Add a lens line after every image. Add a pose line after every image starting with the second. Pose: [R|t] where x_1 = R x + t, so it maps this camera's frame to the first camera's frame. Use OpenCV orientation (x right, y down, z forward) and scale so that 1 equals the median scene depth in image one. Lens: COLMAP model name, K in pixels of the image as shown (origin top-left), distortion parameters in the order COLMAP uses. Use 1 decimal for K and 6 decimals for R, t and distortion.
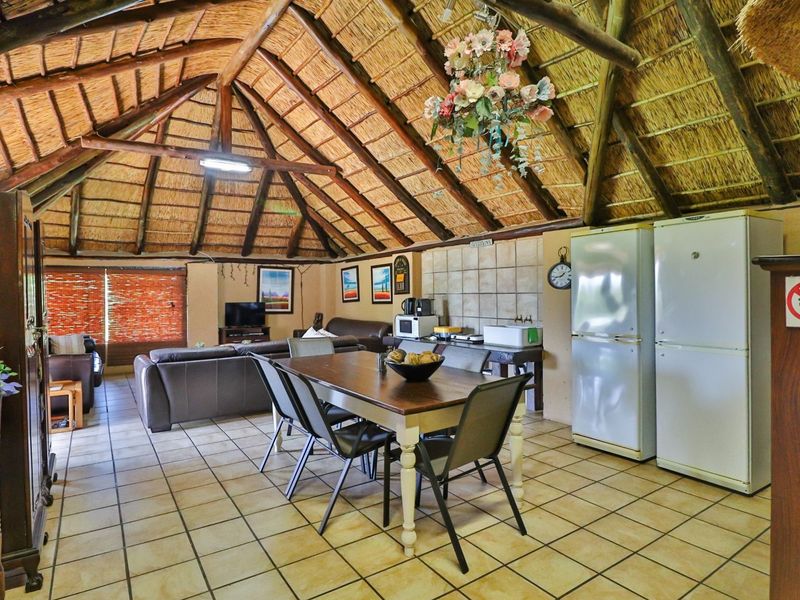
lens RADIAL K [[468.7, 0, 400.8], [0, 468.7, 297.5], [0, 0, 1]] dist [-0.008905, -0.002093]
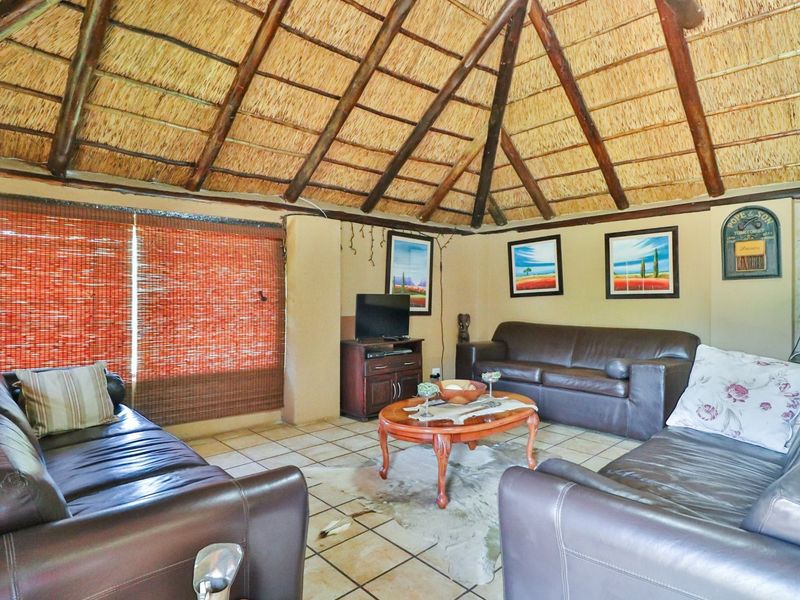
lens RADIAL K [[468.7, 0, 400.1], [0, 468.7, 296.2], [0, 0, 1]] dist [-0.008905, -0.002093]
pose [[0.985129, 0.009637, 0.171546, -0.415998], [-0.008301, 0.999929, -0.008506, 0.017734], [-0.171616, 0.006956, 0.985139, 0.469841]]
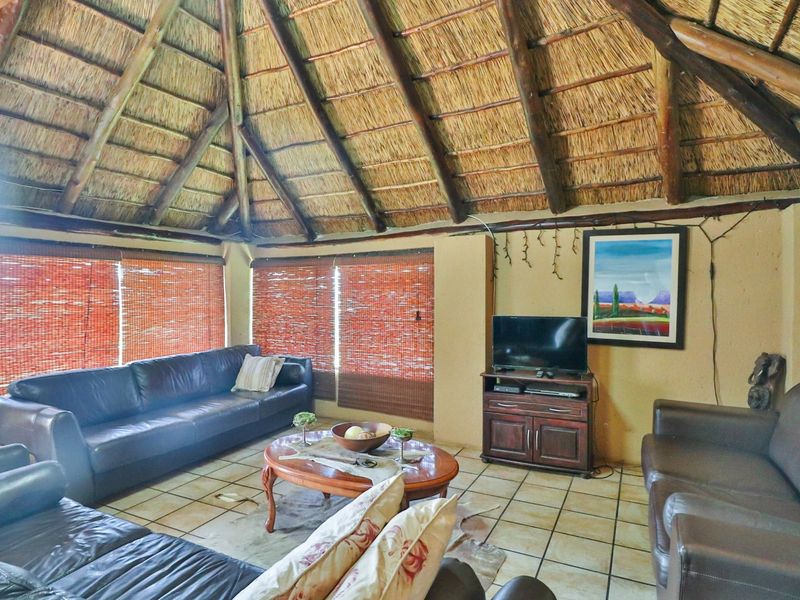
lens RADIAL K [[468.7, 0, 398.6], [0, 468.7, 301.9], [0, 0, 1]] dist [-0.008905, -0.002093]
pose [[0.482994, 0.015466, -0.875487, -0.012763], [-0.005634, 0.999878, 0.014555, -0.008880], [0.875606, -0.002097, 0.483022, 0.691506]]
